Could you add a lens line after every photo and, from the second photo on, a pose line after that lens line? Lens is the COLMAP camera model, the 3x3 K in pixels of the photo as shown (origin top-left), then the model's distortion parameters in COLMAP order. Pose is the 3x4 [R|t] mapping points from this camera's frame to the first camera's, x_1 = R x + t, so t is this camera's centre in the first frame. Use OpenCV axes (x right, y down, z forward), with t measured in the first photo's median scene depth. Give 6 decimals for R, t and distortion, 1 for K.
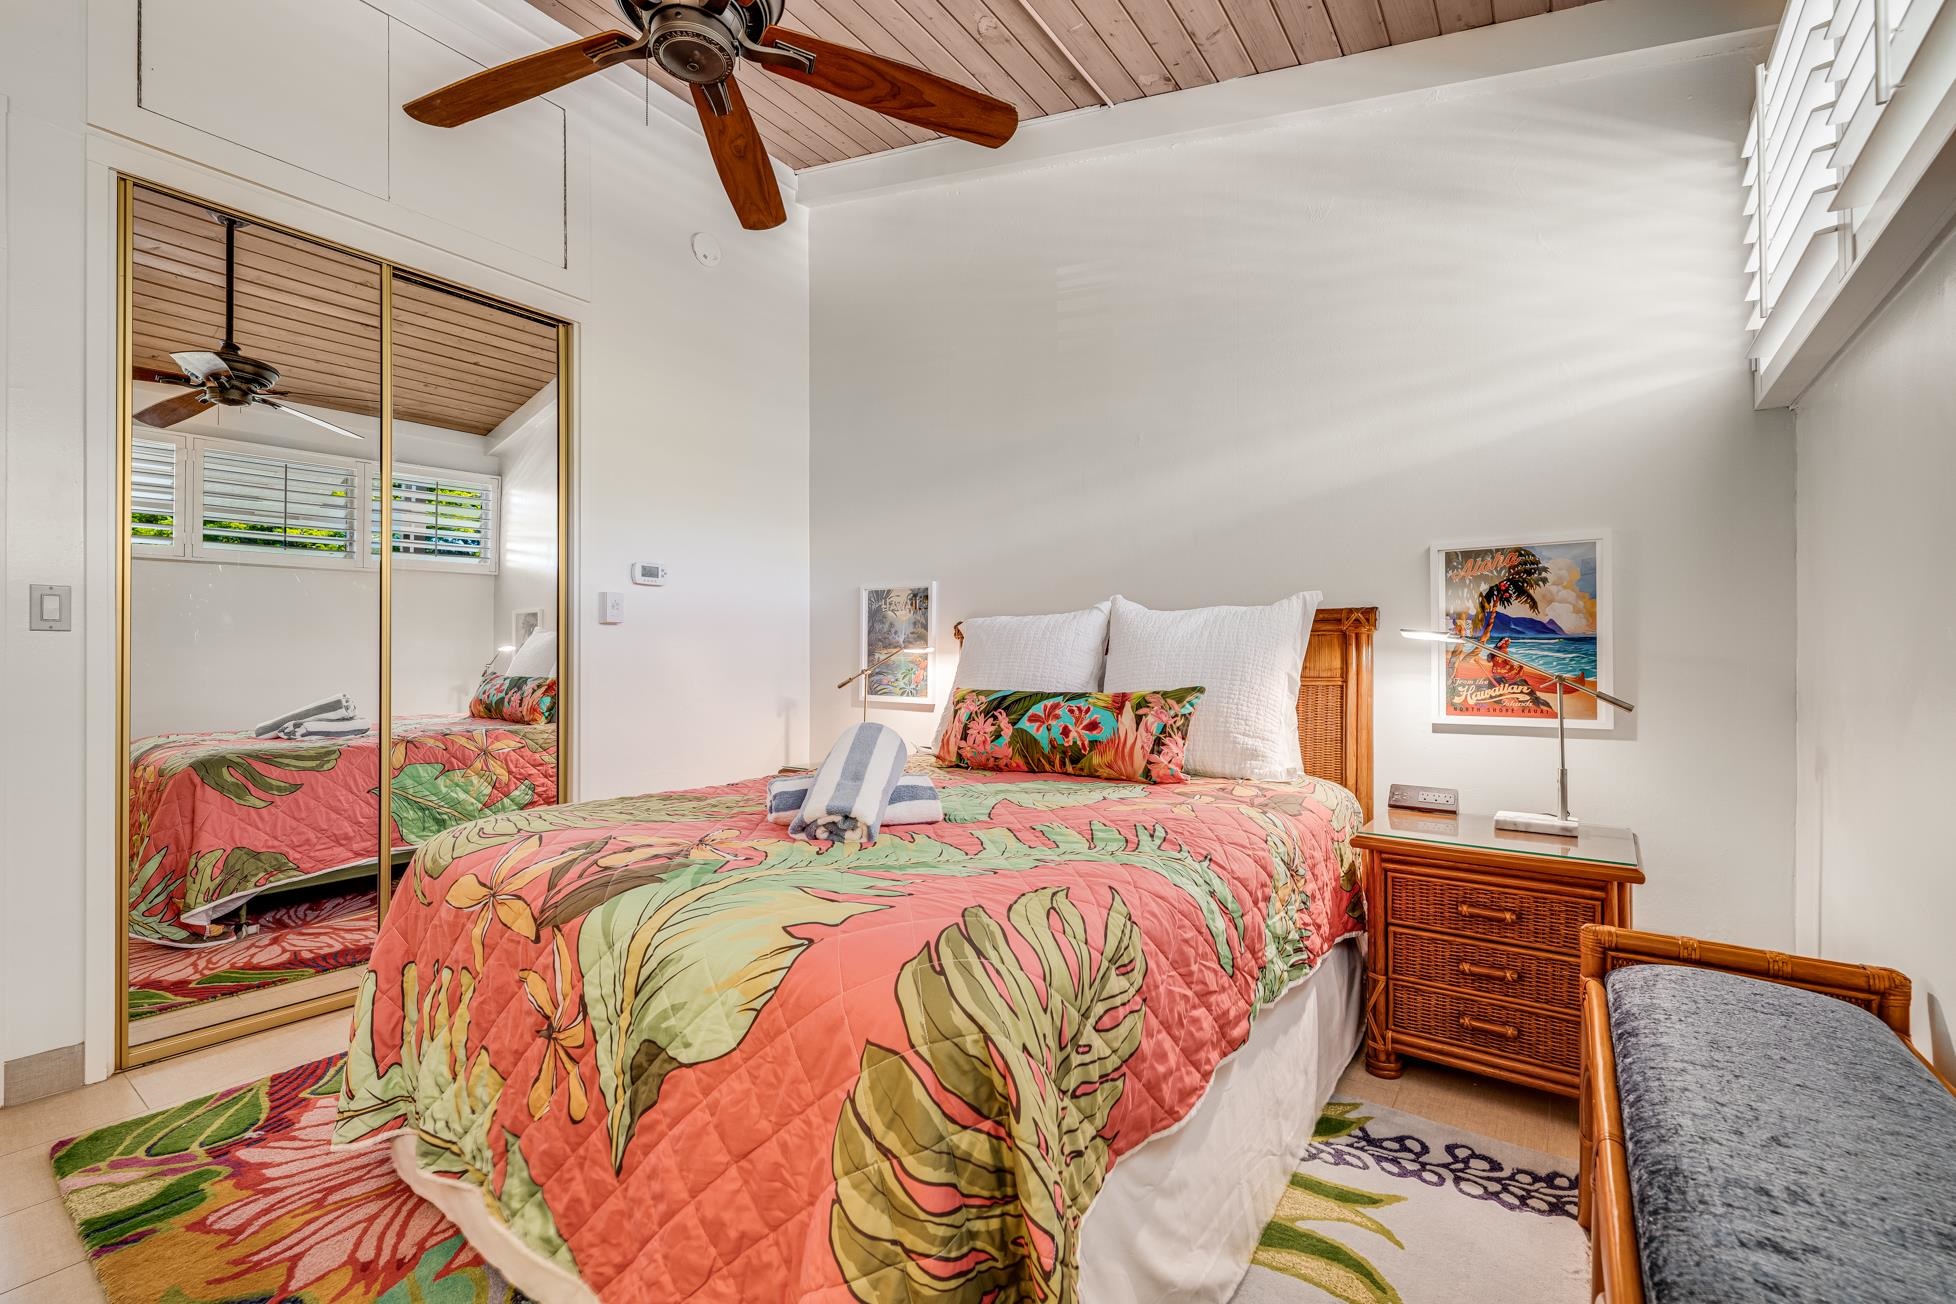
lens RADIAL K [[839.9, 0, 974.6], [0, 839.9, 655.0], [0, 0, 1]] dist [-0.004750, -0.000257]
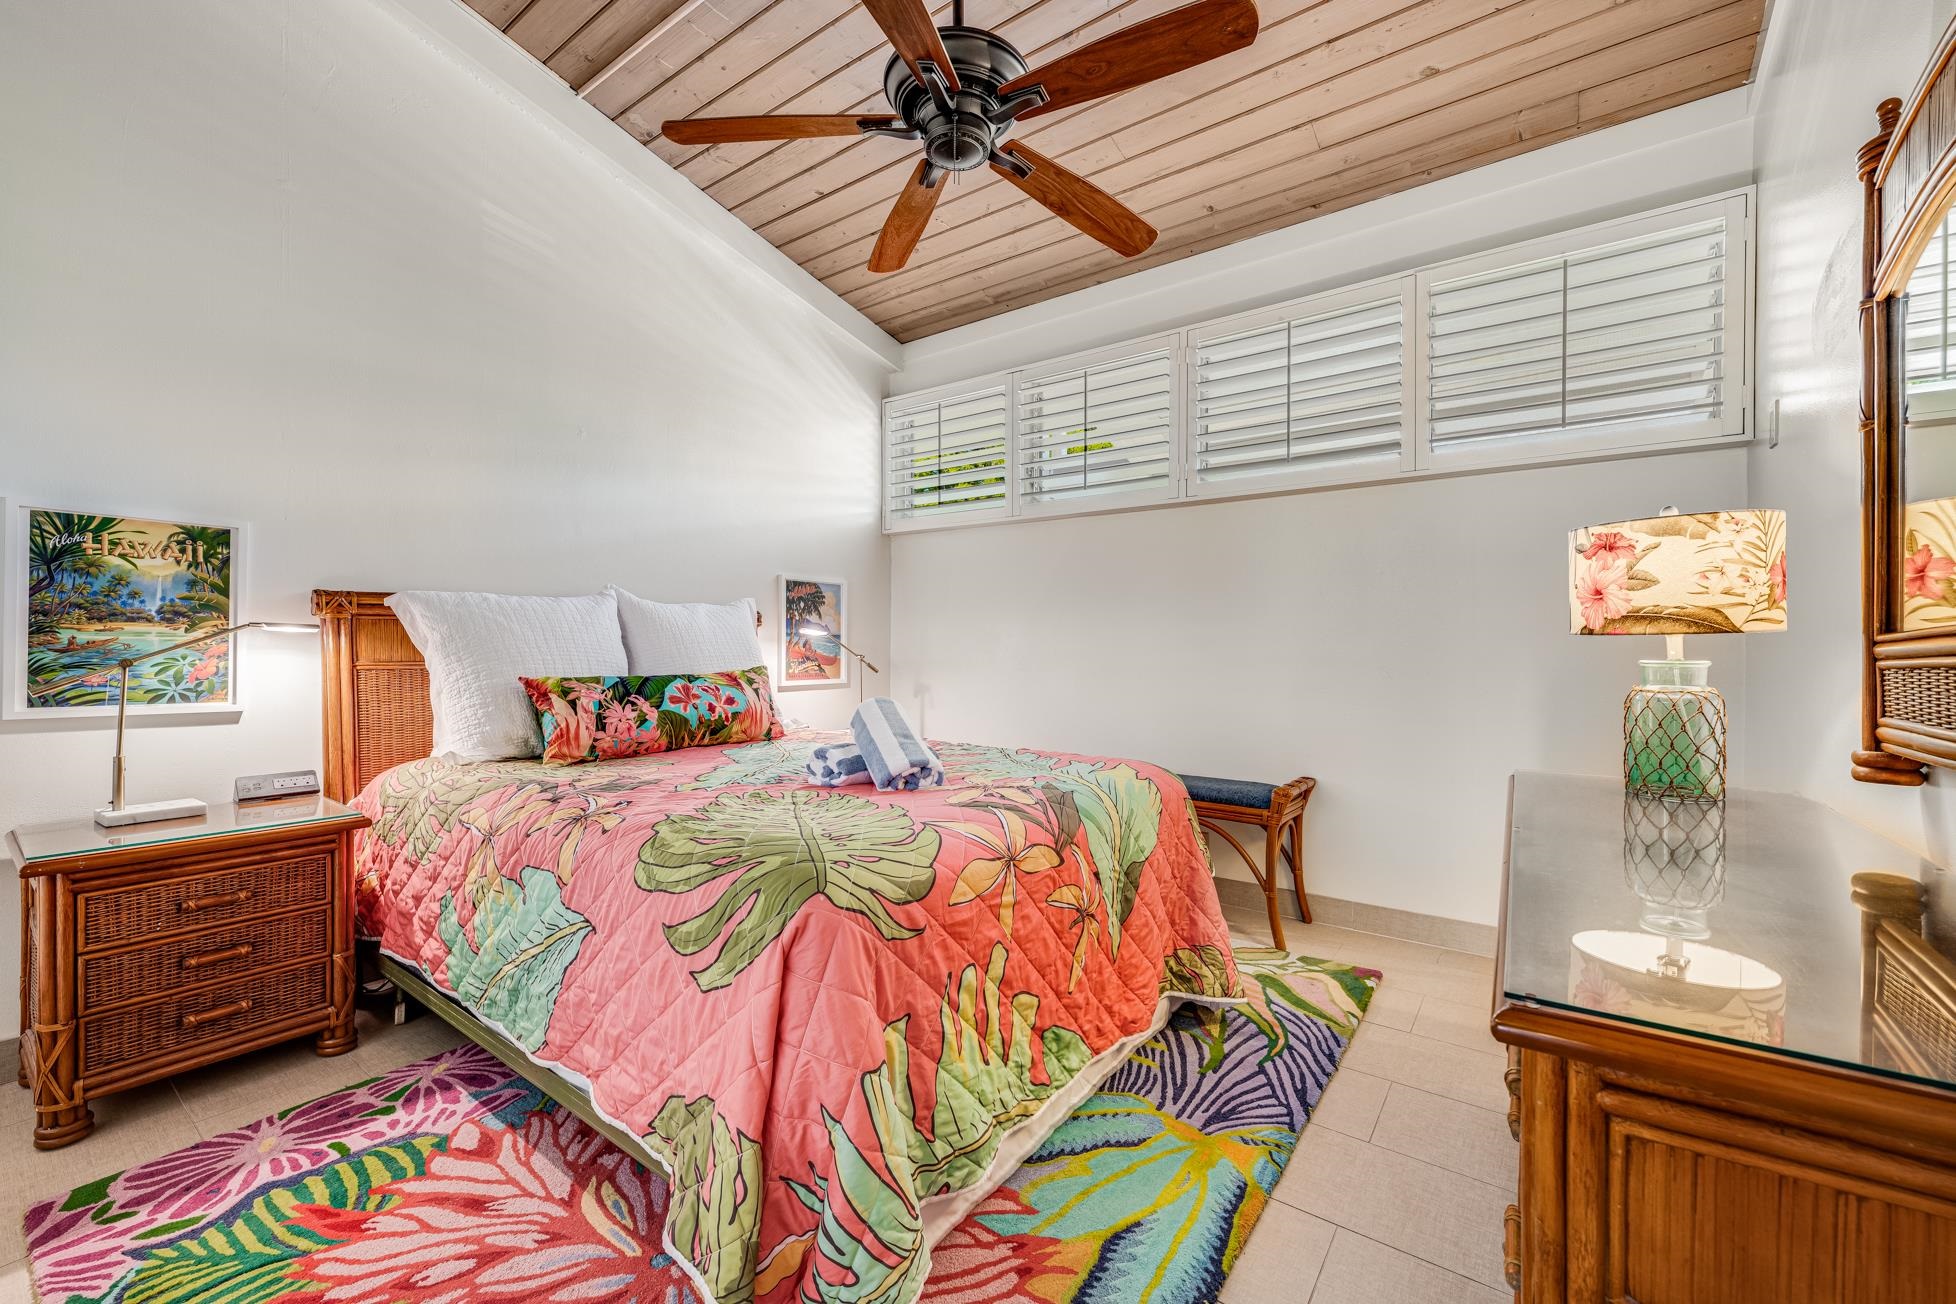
lens RADIAL K [[785.4, 0, 980.2], [0, 785.4, 651.0], [0, 0, 1]] dist [0.003226, 0.000264]
pose [[0.000621, -0.004843, 0.999988, -0.936830], [-0.014489, 0.999883, 0.004852, 0.001682], [-0.999895, -0.014492, 0.000551, 0.604226]]
